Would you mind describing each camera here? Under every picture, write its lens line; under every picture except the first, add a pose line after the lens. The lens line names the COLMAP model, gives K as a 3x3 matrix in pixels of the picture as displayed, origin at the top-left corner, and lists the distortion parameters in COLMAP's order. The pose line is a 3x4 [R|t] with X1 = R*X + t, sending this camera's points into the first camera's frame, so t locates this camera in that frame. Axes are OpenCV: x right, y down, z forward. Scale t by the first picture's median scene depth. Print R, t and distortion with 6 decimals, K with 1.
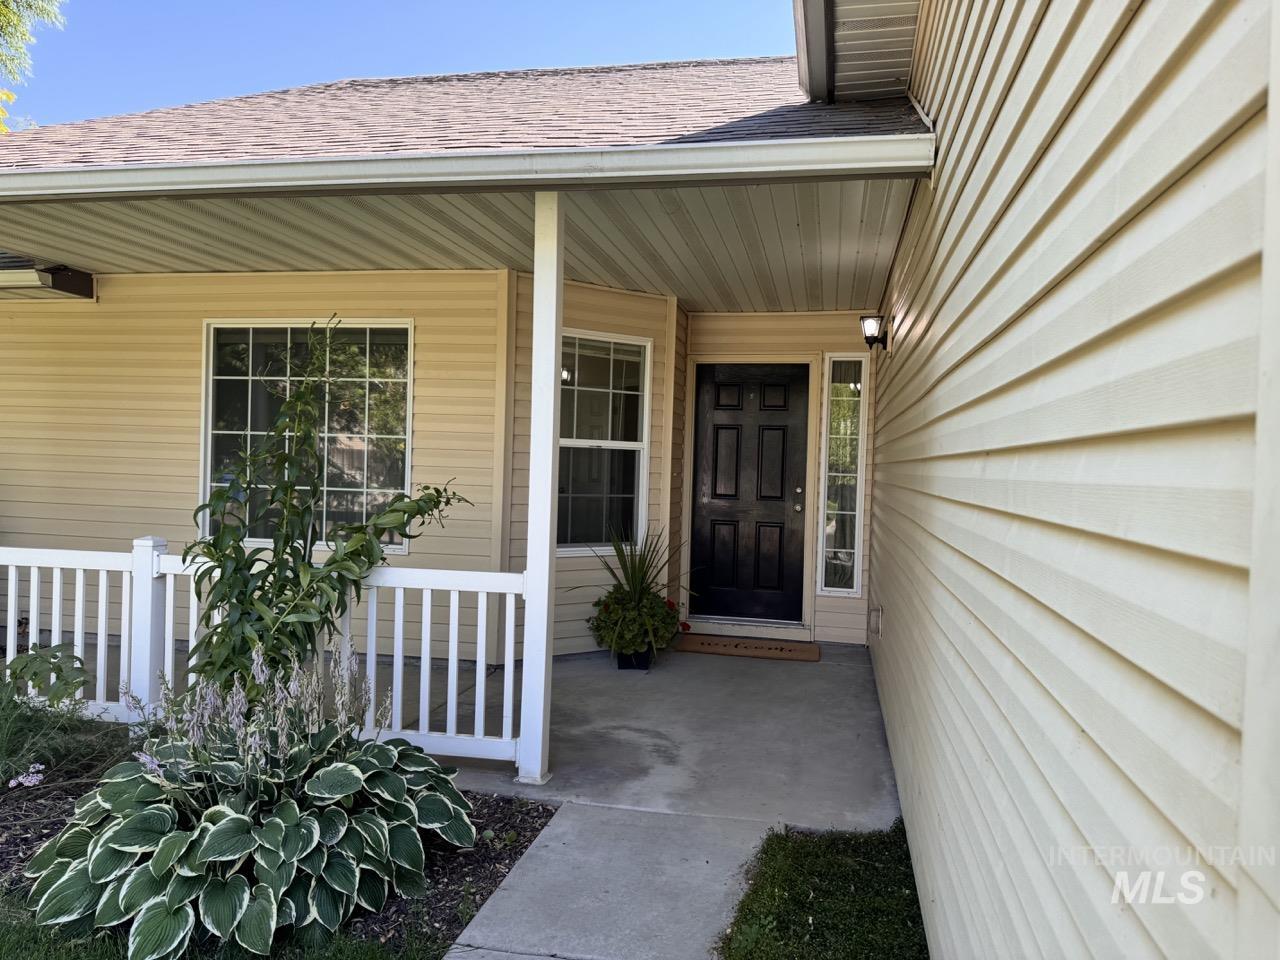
lens RADIAL K [[899.1, 0, 635.2], [0, 899.1, 484.5], [0, 0, 1]] dist [0.085085, 0.000128]
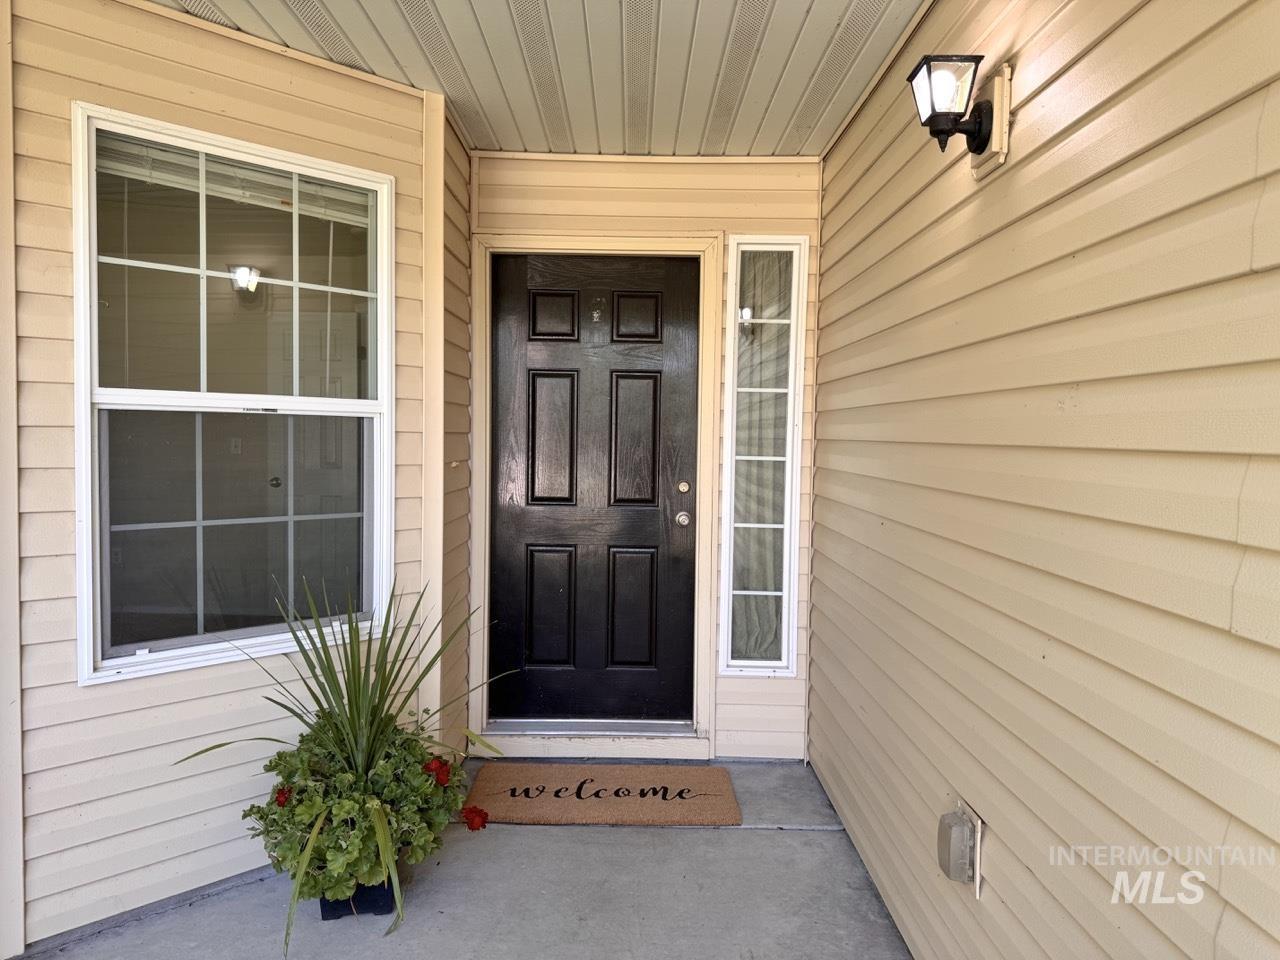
lens RADIAL K [[899.1, 0, 639.9], [0, 899.1, 484.8], [0, 0, 1]] dist [0.085085, 0.000128]
pose [[0.975520, -0.025903, 0.218380, 0.034659], [0.017117, 0.998970, 0.042030, -0.019241], [-0.219244, -0.037263, 0.974958, 0.472140]]
